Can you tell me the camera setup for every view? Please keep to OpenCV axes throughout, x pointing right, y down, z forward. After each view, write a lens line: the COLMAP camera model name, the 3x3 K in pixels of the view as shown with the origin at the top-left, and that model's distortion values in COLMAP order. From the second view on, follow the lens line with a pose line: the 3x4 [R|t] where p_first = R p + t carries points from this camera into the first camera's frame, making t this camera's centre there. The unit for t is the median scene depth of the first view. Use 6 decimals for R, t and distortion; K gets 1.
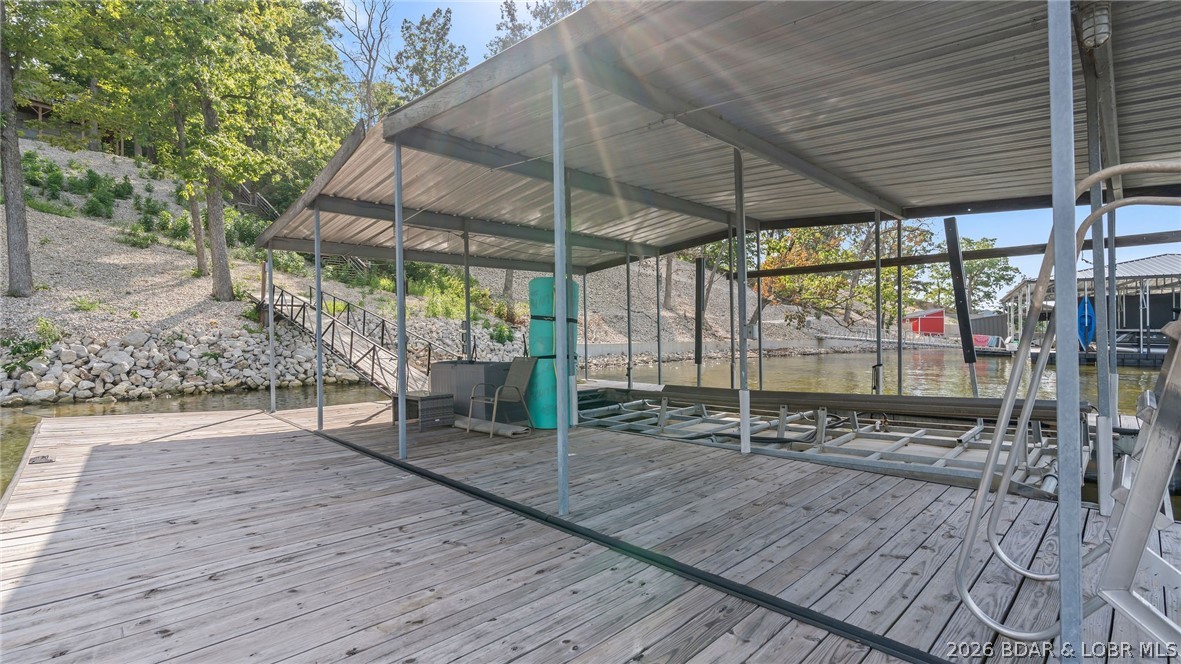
lens RADIAL K [[530.5, 0, 588.9], [0, 530.5, 333.4], [0, 0, 1]] dist [-0.012676, 0.005463]
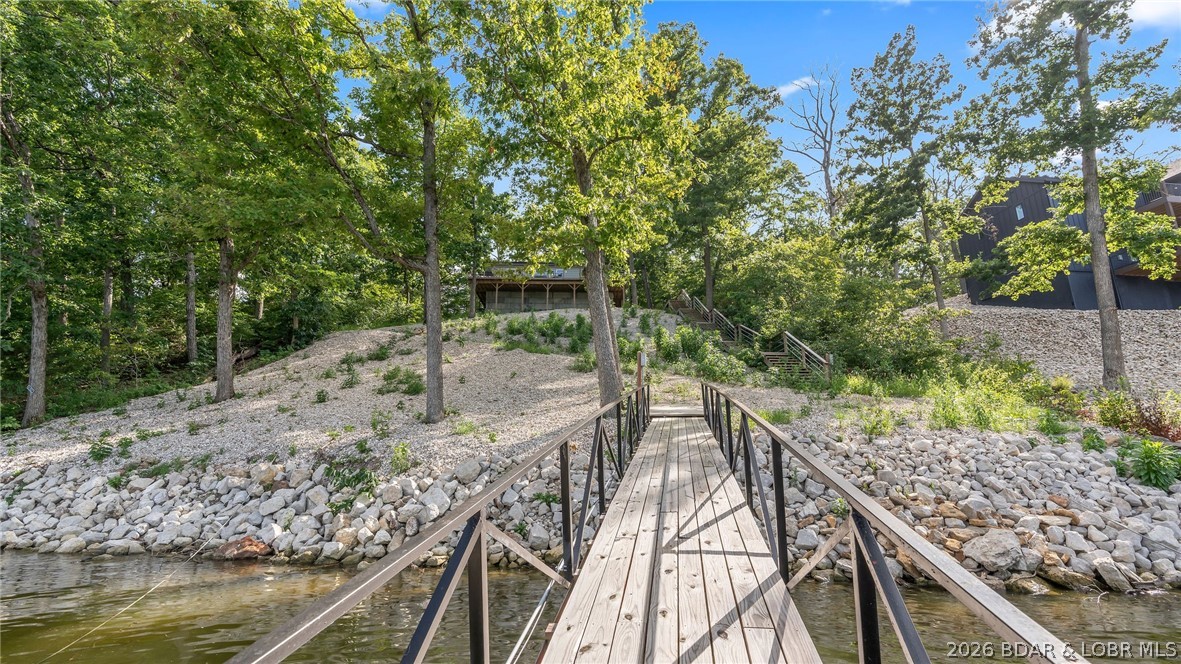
lens RADIAL K [[530.5, 0, 588.9], [0, 530.5, 333.4], [0, 0, 1]] dist [-0.012676, 0.005463]
pose [[0.628266, -0.190680, -0.754270, -0.107915], [-0.001006, 0.969300, -0.245878, 0.004225], [0.777998, 0.155235, 0.608787, 0.394694]]
